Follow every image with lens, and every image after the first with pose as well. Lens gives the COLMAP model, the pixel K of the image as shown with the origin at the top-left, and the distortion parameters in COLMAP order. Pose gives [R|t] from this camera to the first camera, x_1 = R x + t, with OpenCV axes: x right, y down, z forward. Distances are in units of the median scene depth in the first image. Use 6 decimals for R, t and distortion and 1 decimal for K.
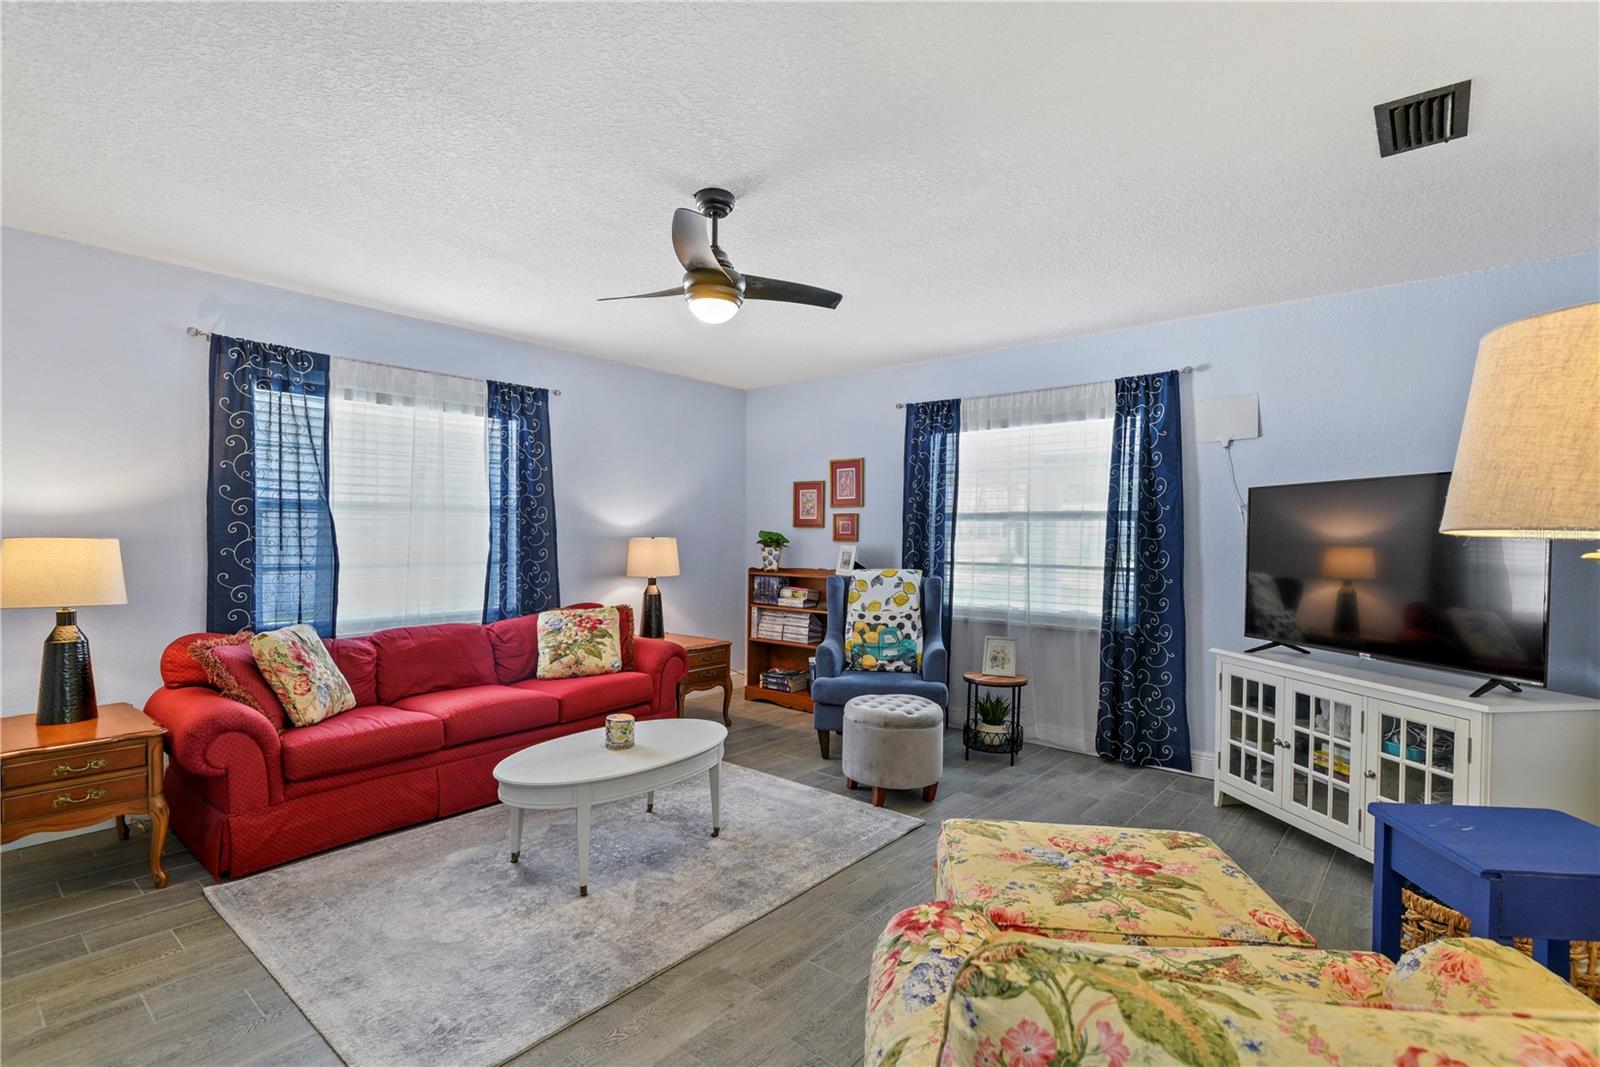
lens RADIAL K [[734.5, 0, 793.5], [0, 734.5, 549.9], [0, 0, 1]] dist [0.013111, -0.001488]
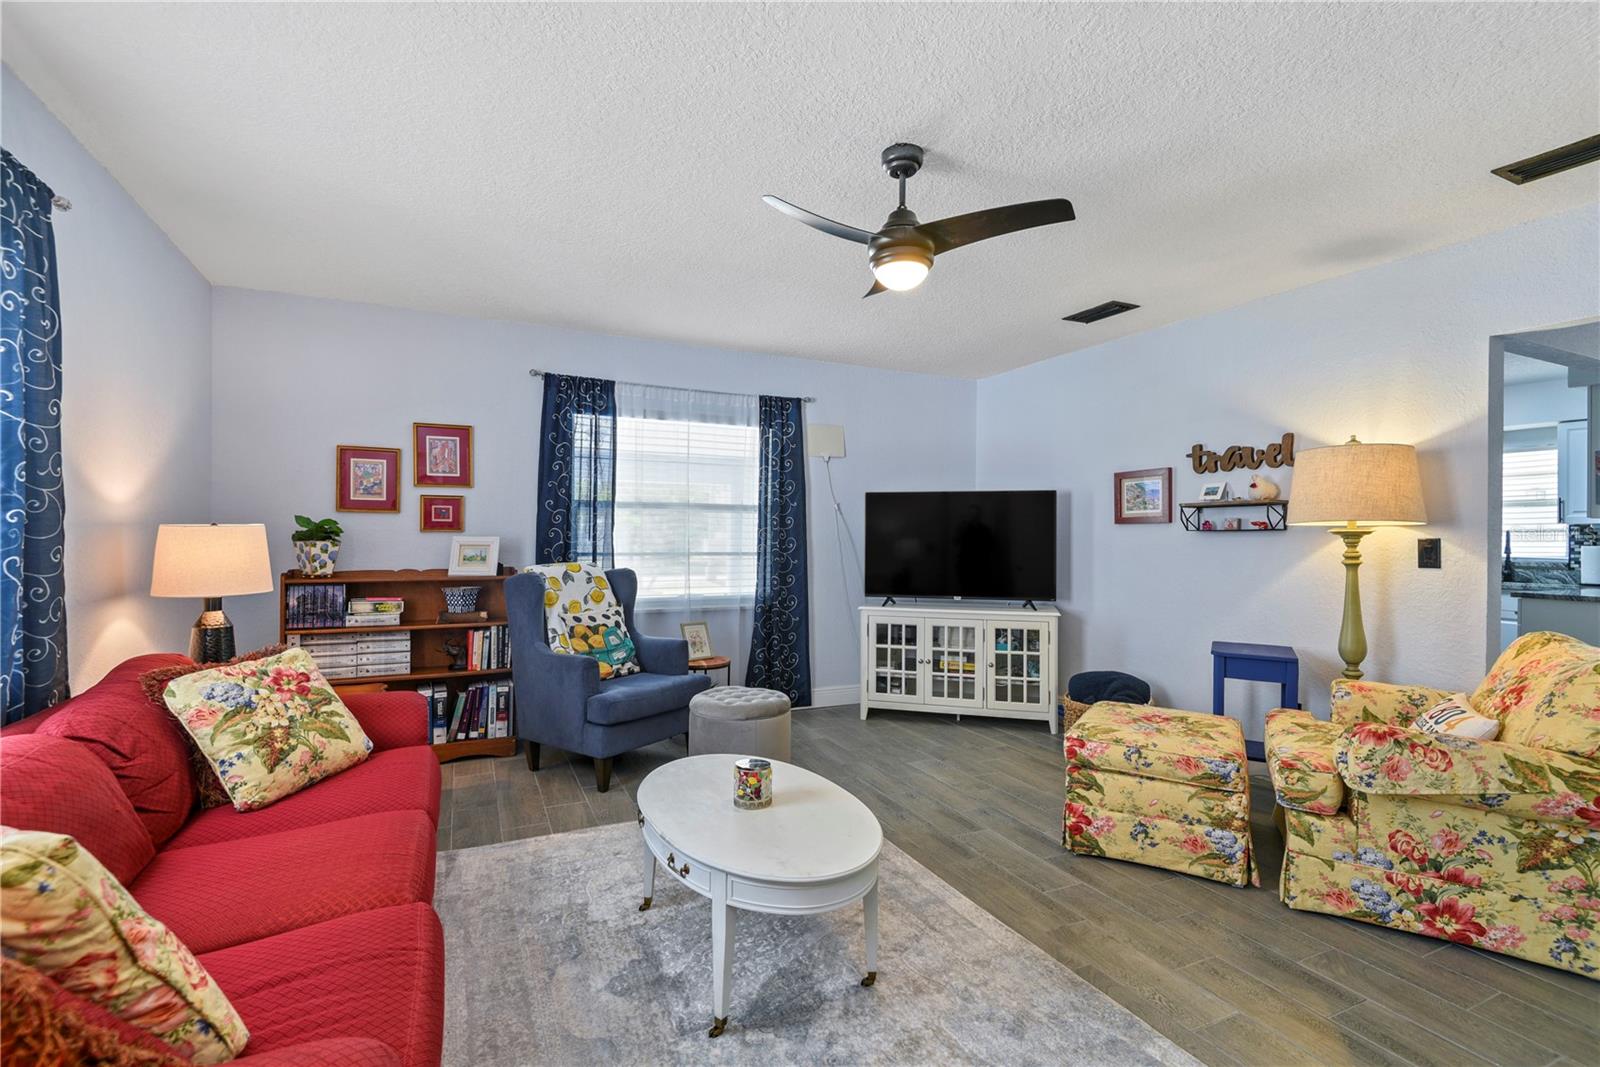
lens RADIAL K [[734.5, 0, 797.5], [0, 734.5, 533.9], [0, 0, 1]] dist [0.013111, -0.001488]
pose [[0.412475, -0.001648, 0.910967, -0.630087], [0.016362, 0.999850, -0.005600, 0.001388], [-0.910822, 0.017215, 0.412440, 0.458402]]
